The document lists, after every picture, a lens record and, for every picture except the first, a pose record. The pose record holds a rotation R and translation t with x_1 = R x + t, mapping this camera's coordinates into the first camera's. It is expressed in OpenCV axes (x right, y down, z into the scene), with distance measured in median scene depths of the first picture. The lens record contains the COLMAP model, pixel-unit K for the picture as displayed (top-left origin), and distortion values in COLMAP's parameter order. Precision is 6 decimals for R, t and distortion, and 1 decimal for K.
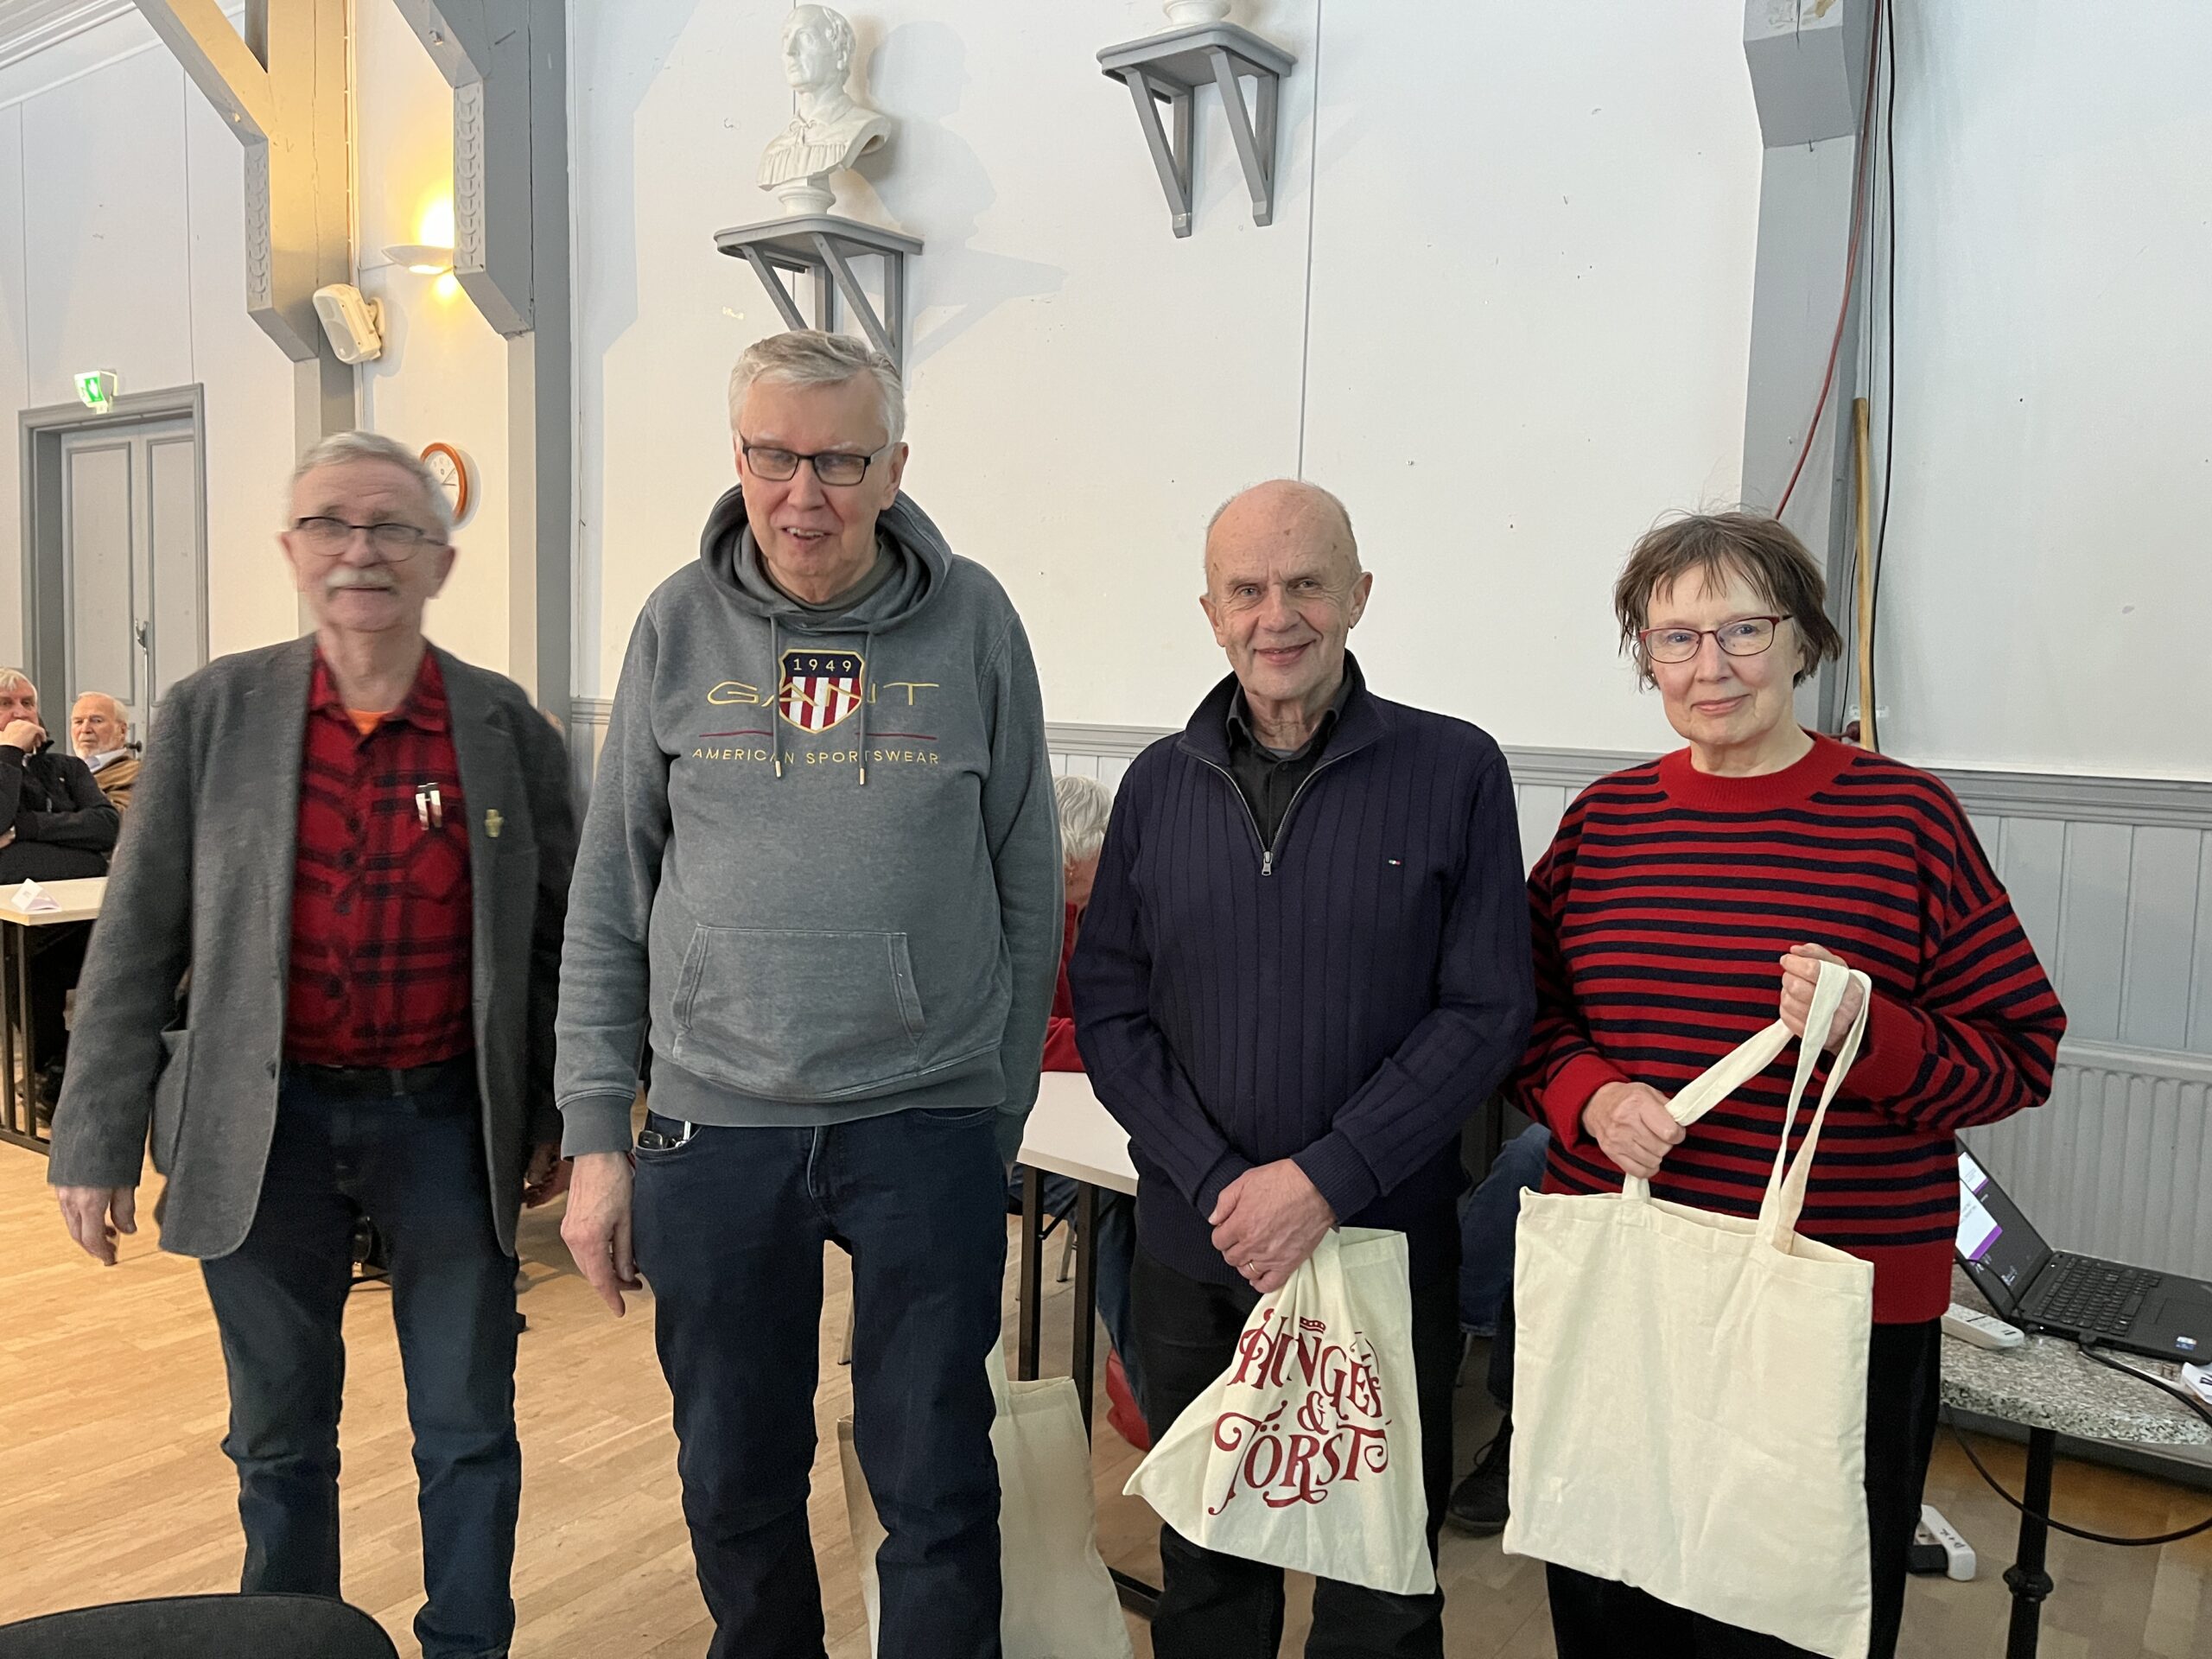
lens RADIAL K [[1691.2, 0, 1106.0], [0, 1691.2, 829.5], [0, 0, 1]] dist [-0.004520, -0.006014]
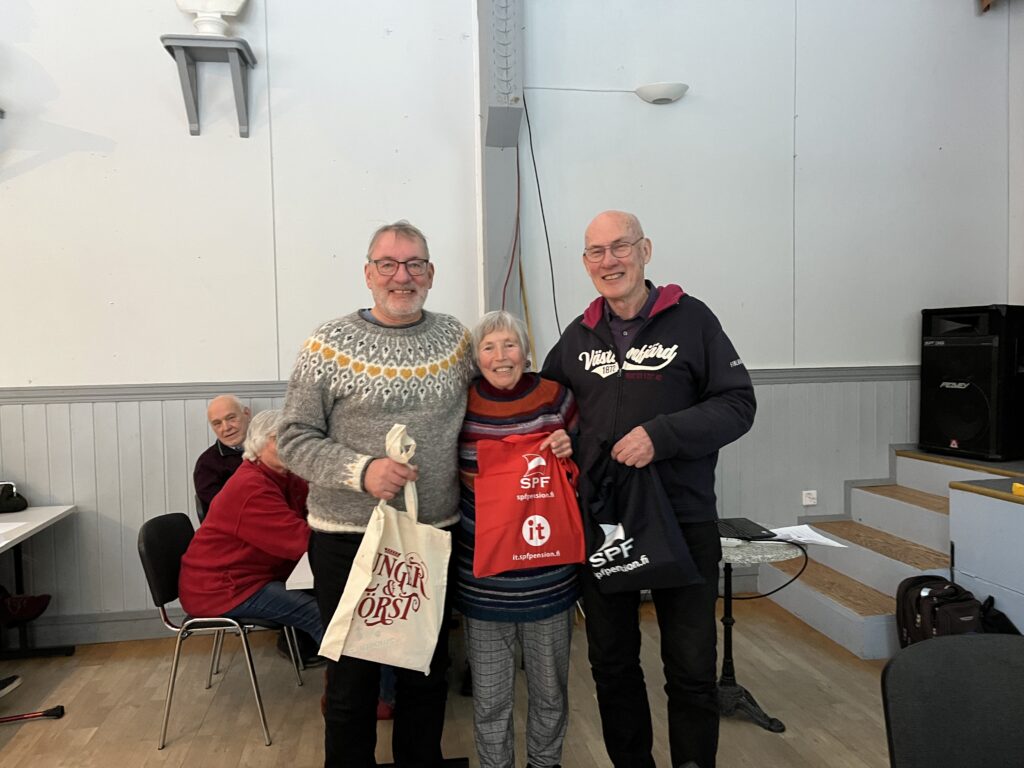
lens RADIAL K [[782.9, 0, 512.0], [0, 782.9, 384.0], [0, 0, 1]] dist [-0.004520, -0.006014]
pose [[0.680027, -0.081944, 0.728593, -0.412652], [0.108262, 0.994064, 0.010756, -0.031968], [-0.725150, 0.071564, 0.684862, 0.129425]]
